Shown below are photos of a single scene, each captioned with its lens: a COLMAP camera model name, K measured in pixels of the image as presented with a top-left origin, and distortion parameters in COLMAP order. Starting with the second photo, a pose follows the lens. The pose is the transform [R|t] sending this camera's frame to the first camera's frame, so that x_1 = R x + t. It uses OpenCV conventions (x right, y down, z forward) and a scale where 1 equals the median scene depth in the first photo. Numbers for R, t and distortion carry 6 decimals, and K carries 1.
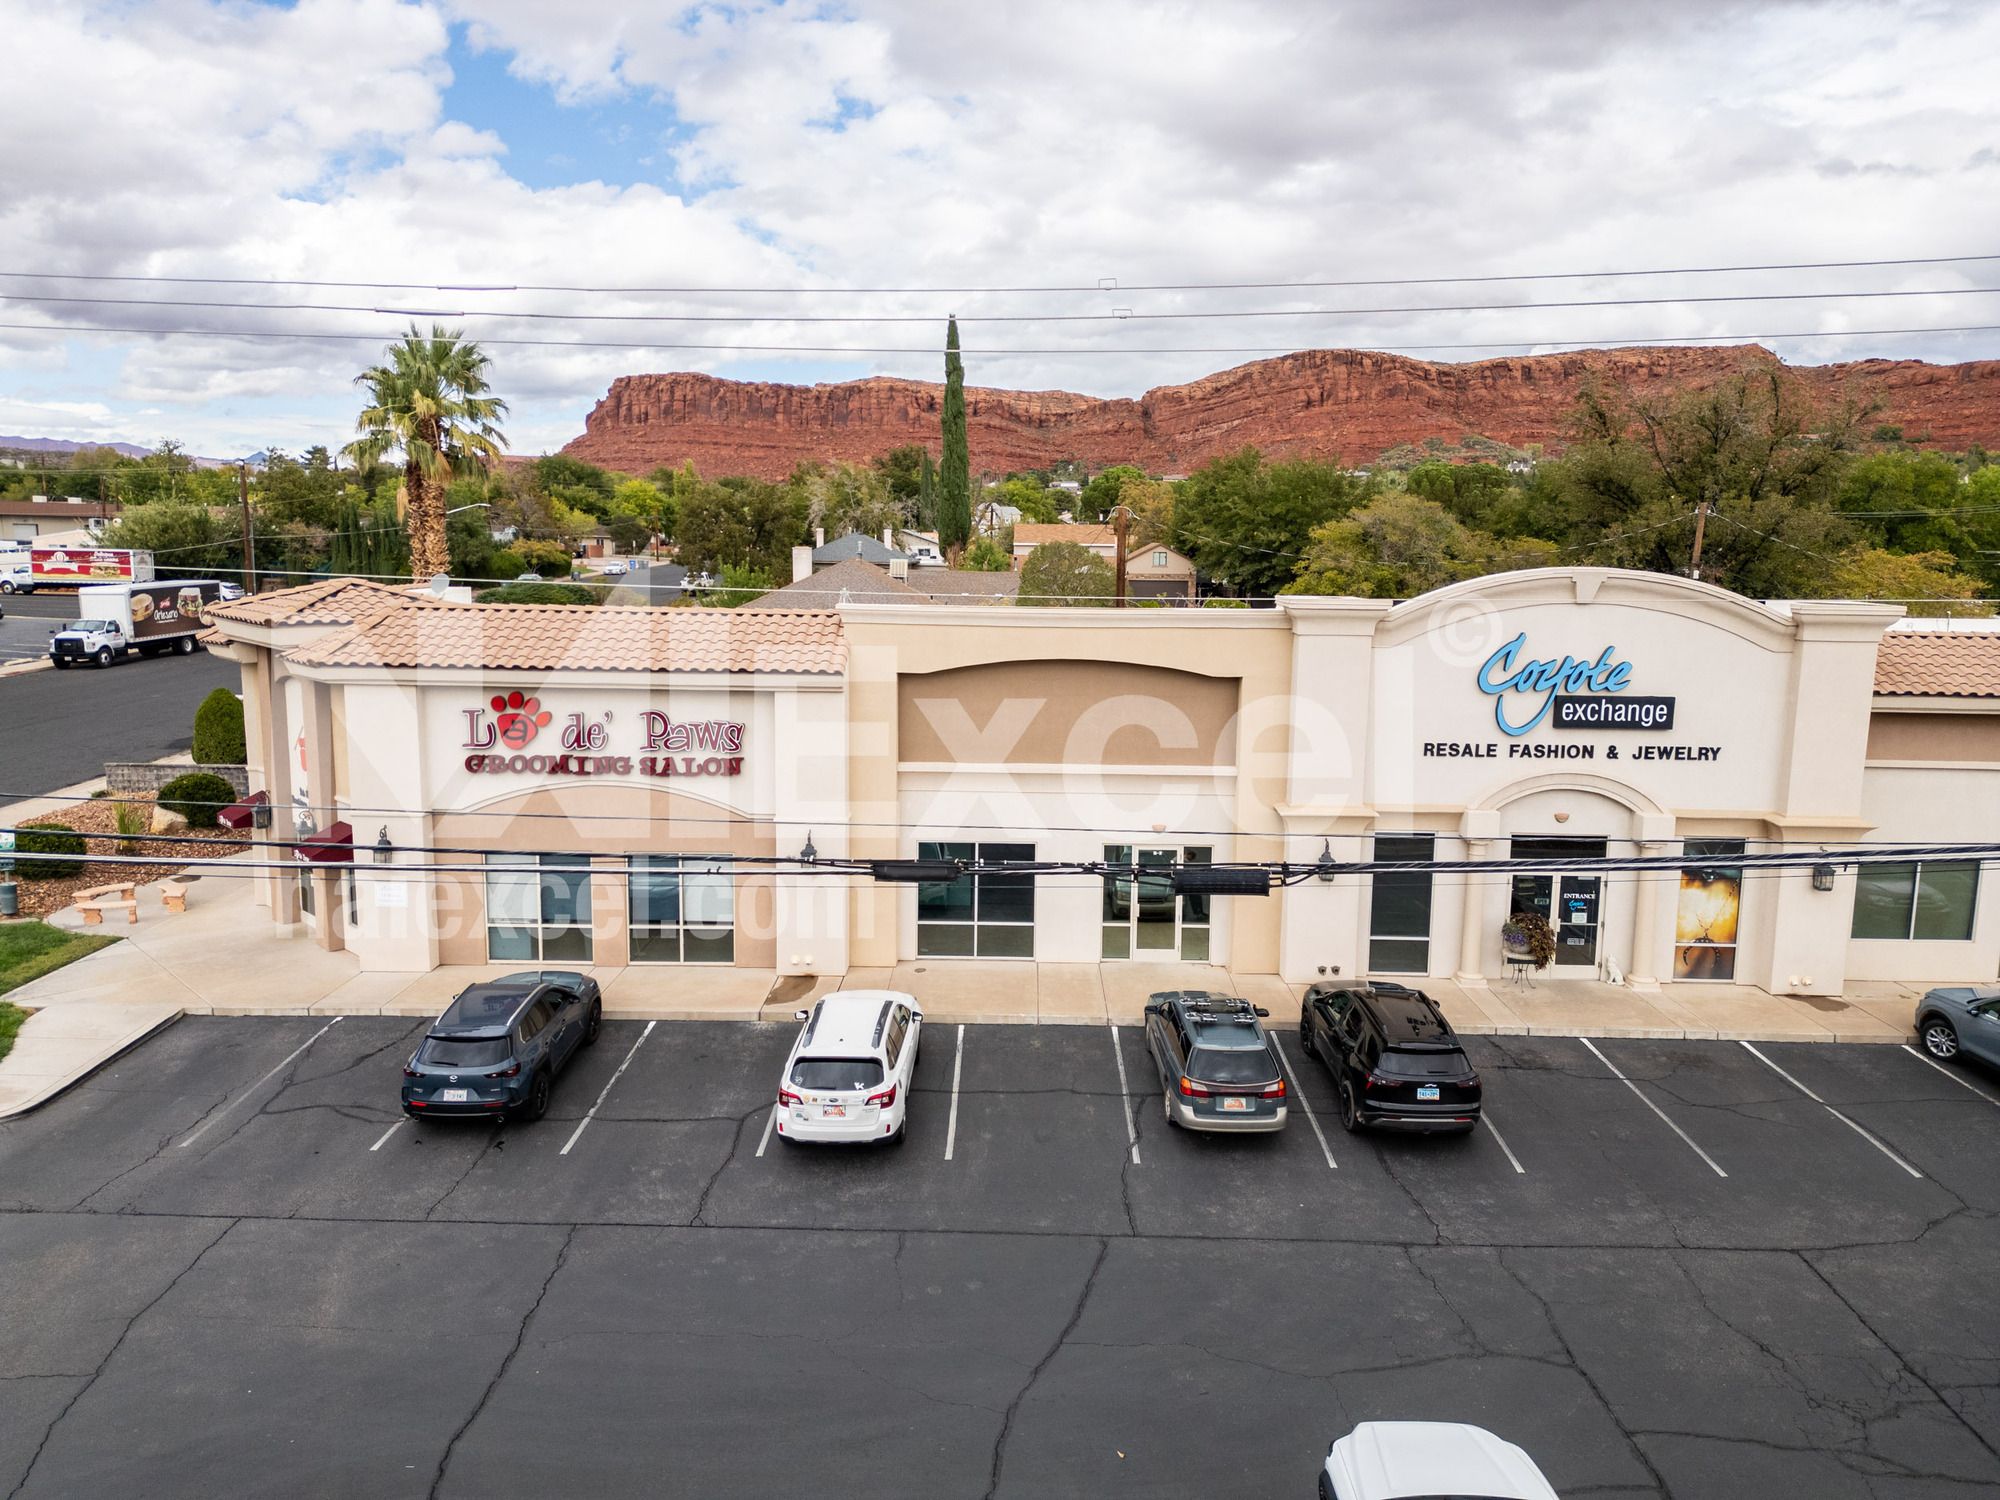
lens RADIAL K [[1404.4, 0, 1002.9], [0, 1404.4, 739.8], [0, 0, 1]] dist [0.083514, -0.081393]
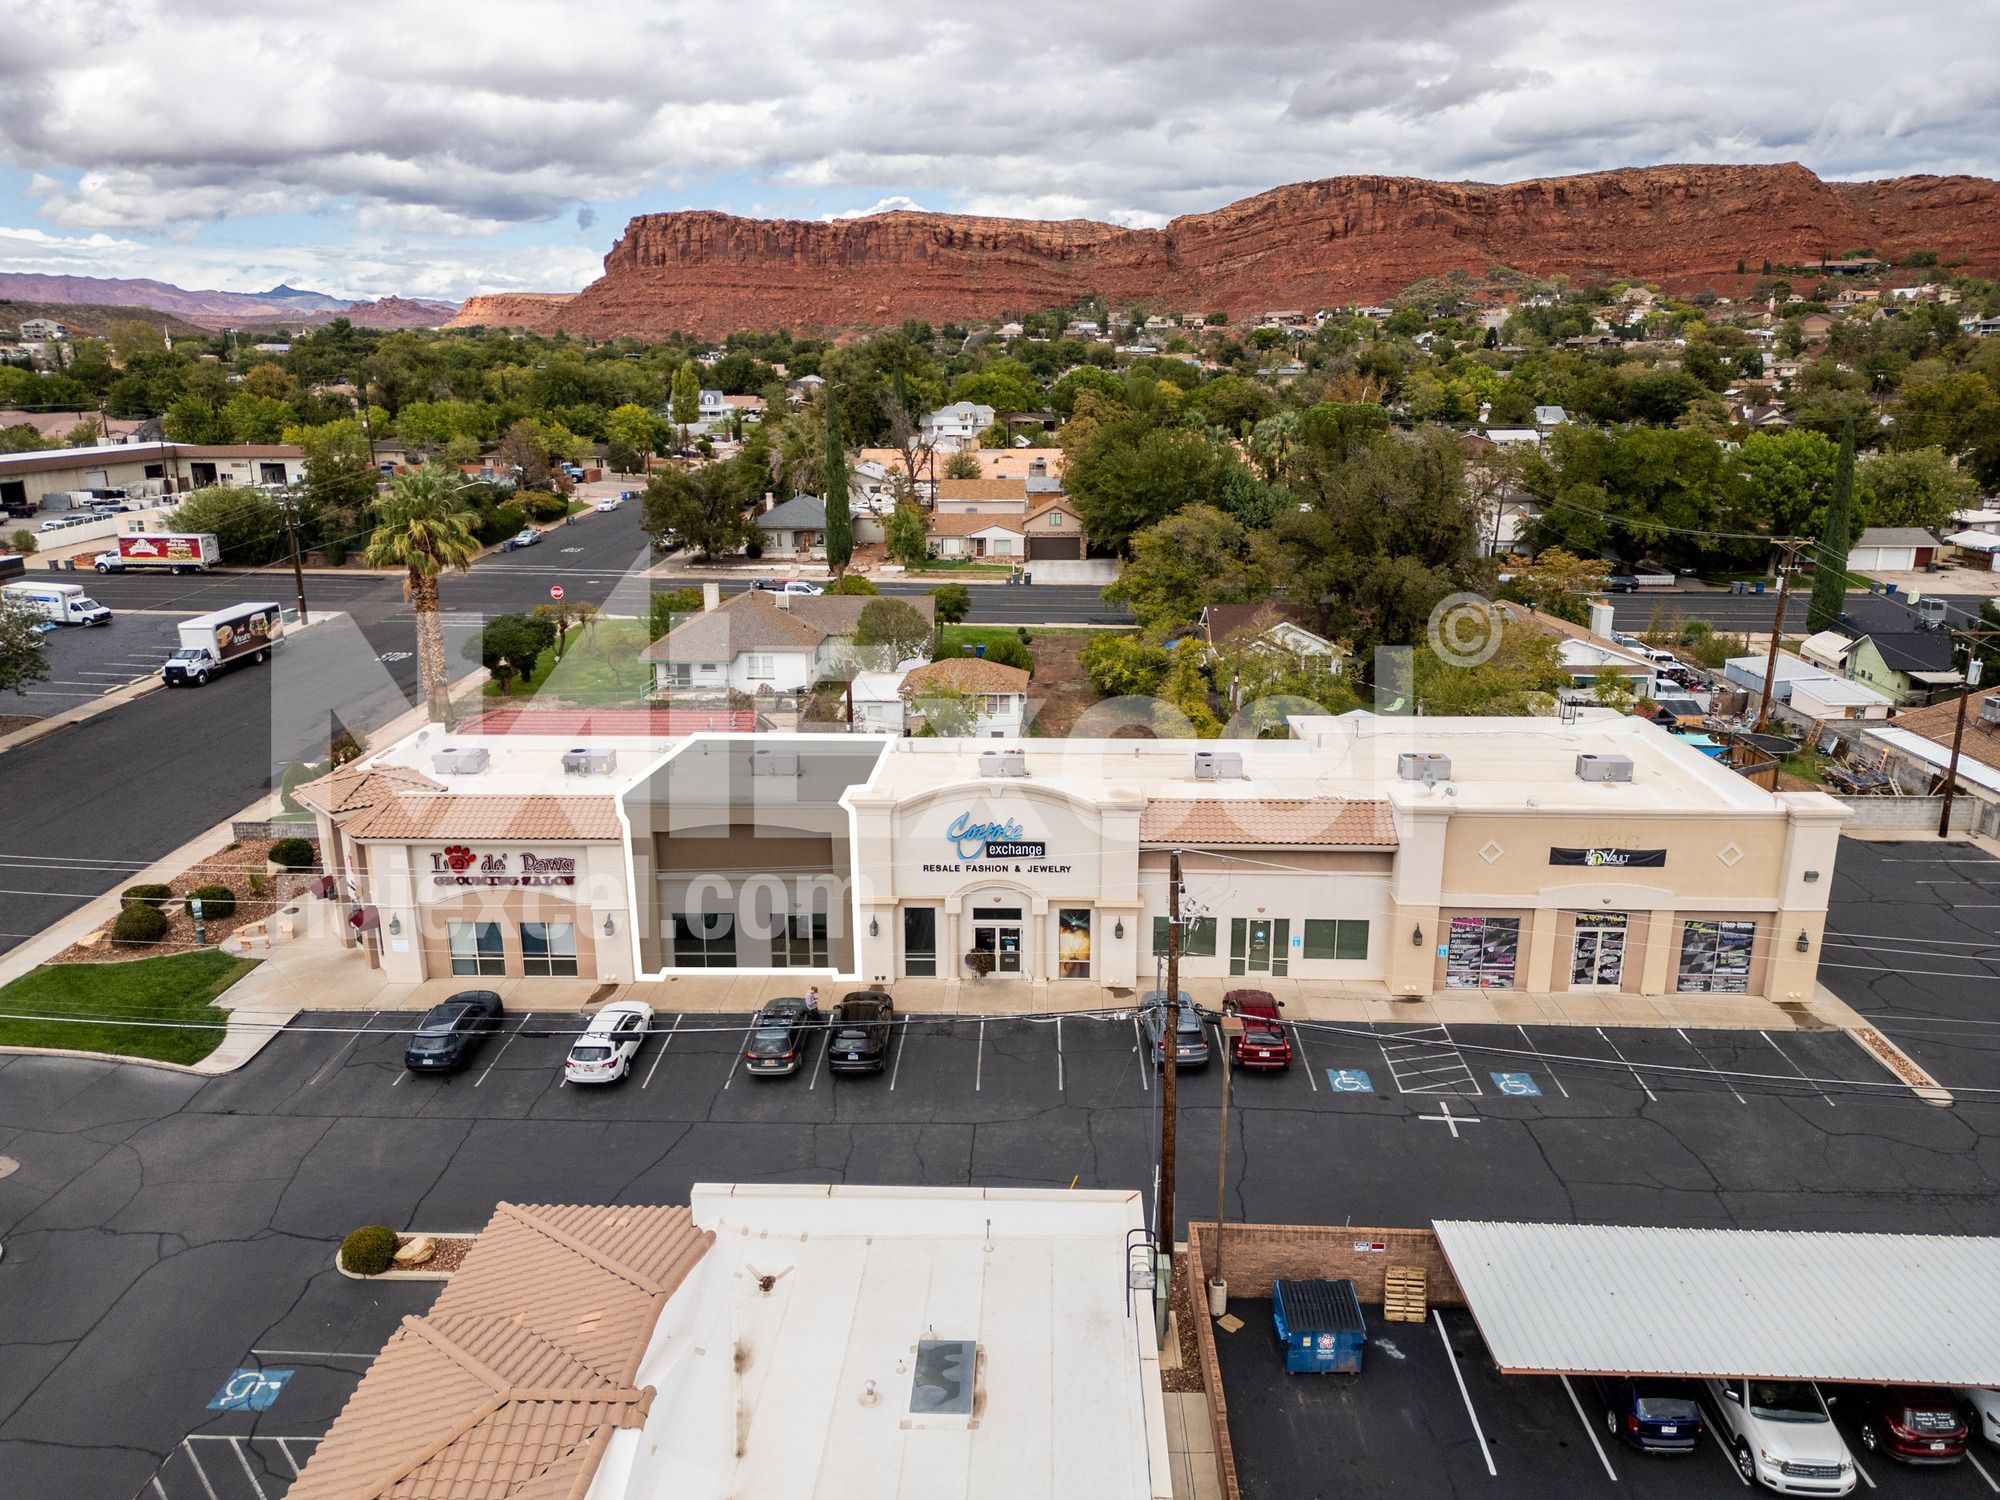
lens RADIAL K [[1414.4, 0, 997.6], [0, 1414.4, 728.6], [0, 0, 1]] dist [0.086722, -0.084492]
pose [[0.999369, -0.011831, -0.033497, 0.178395], [0.015481, 0.993711, 0.110897, -0.152178], [0.031974, -0.111346, 0.993267, -0.348678]]
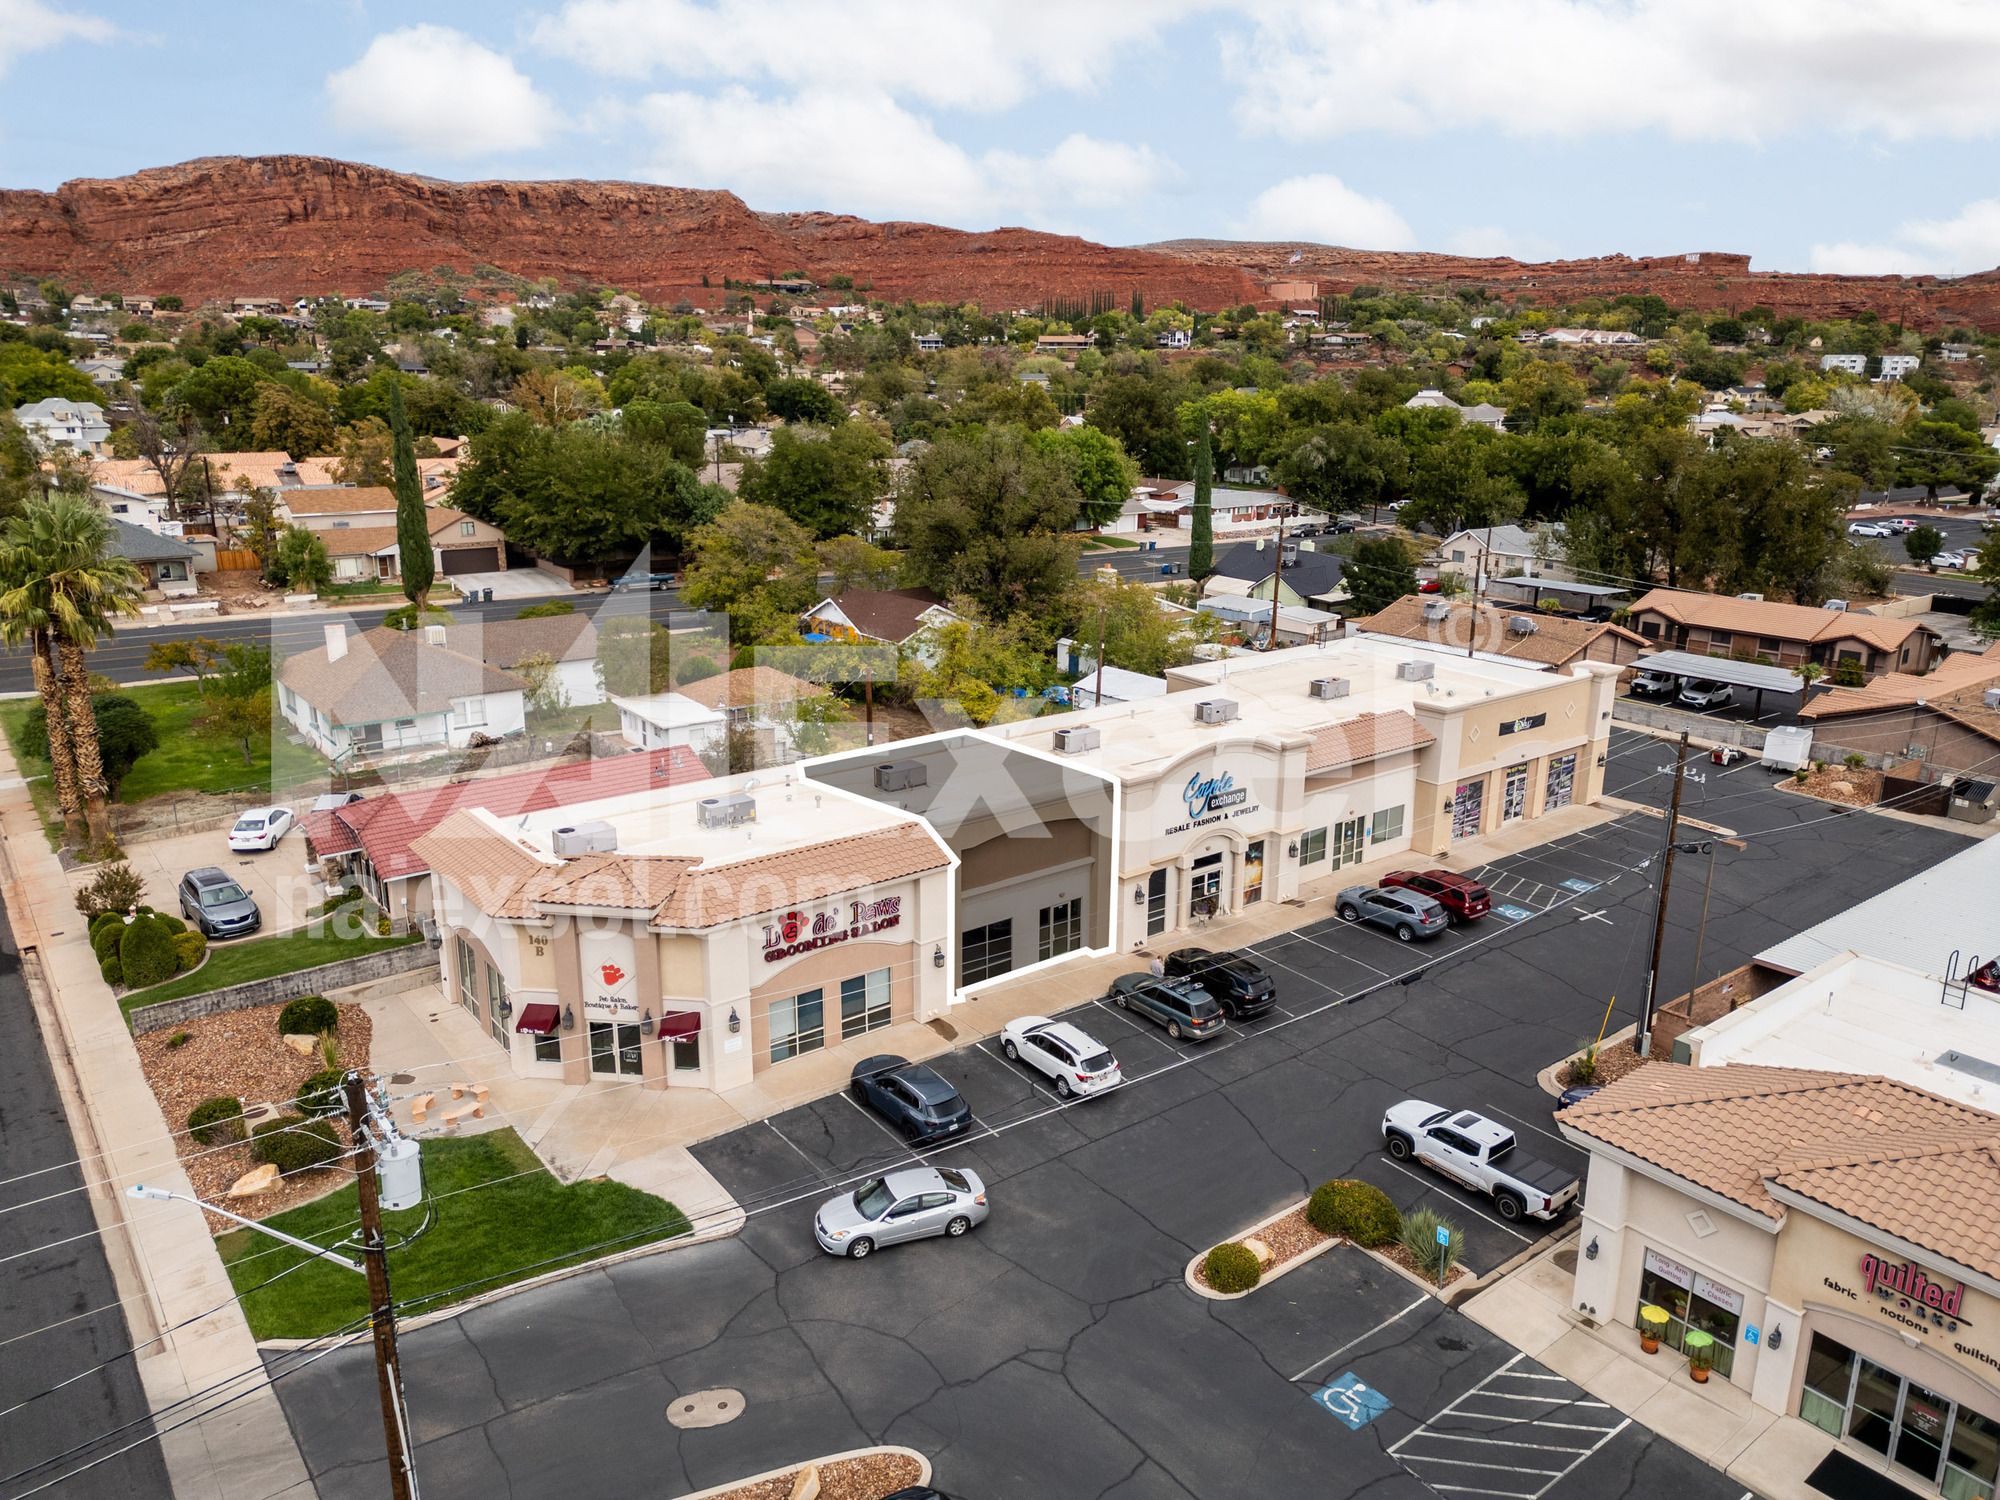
lens RADIAL K [[1404.4, 0, 1002.9], [0, 1404.4, 739.8], [0, 0, 1]] dist [0.083514, -0.081393]
pose [[0.781226, -0.169682, 0.600744, -0.430949], [0.091359, 0.983065, 0.158864, -0.184739], [-0.617526, -0.069225, 0.783498, -0.185432]]
